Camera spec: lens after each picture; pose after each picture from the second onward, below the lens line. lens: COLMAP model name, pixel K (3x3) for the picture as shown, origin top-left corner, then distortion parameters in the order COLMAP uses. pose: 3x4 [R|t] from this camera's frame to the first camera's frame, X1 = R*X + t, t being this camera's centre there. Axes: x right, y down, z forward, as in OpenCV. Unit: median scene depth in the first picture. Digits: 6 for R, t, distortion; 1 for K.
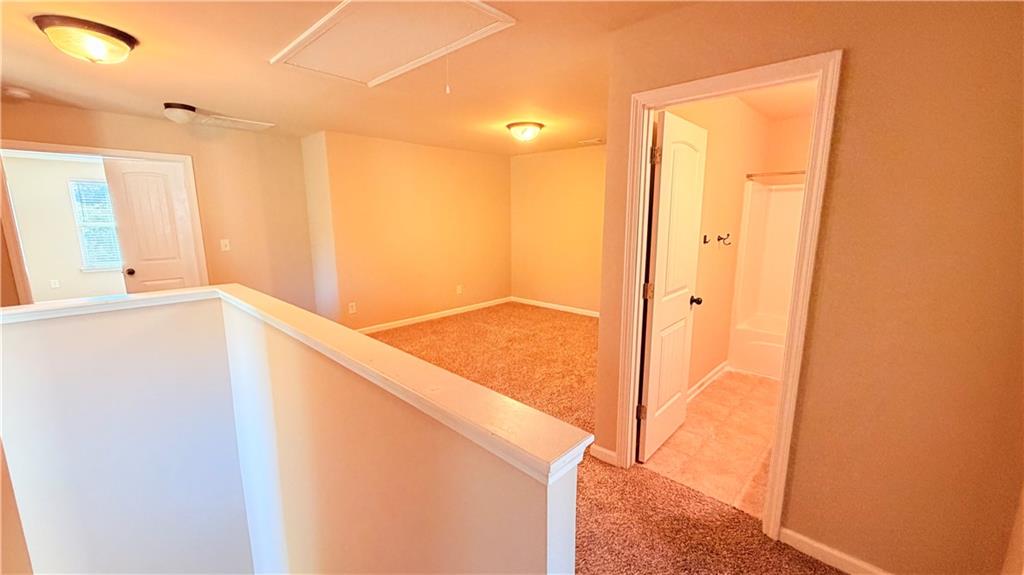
lens RADIAL K [[405.1, 0, 508.3], [0, 405.1, 288.5], [0, 0, 1]] dist [-0.000017, 0.000001]
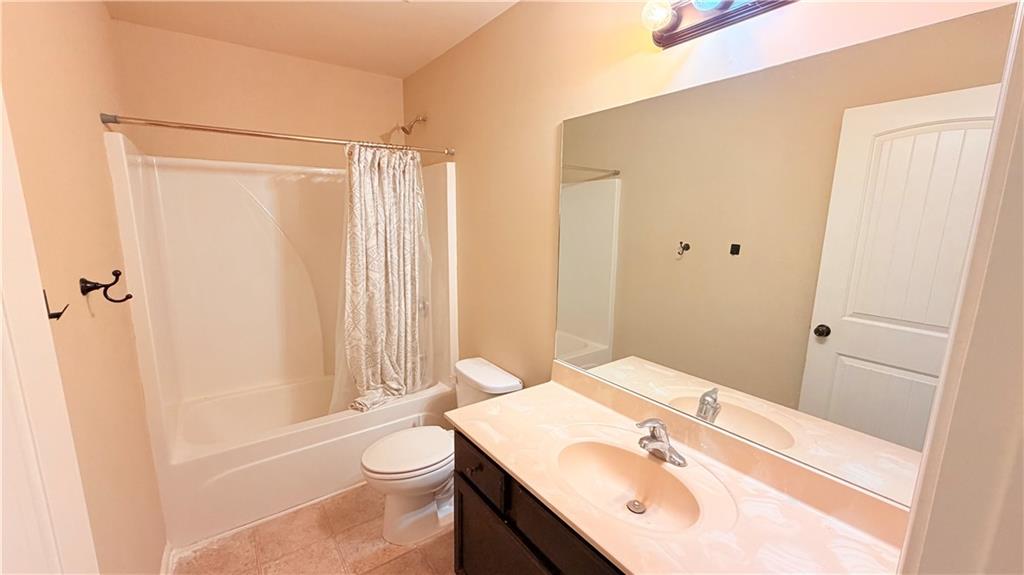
lens RADIAL K [[405.1, 0, 508.3], [0, 405.1, 288.5], [0, 0, 1]] dist [-0.000017, 0.000001]
pose [[0.177760, -0.169820, 0.969310, 0.475336], [0.163550, 0.976397, 0.141069, -0.202672], [-0.970388, 0.133455, 0.201338, 1.085906]]
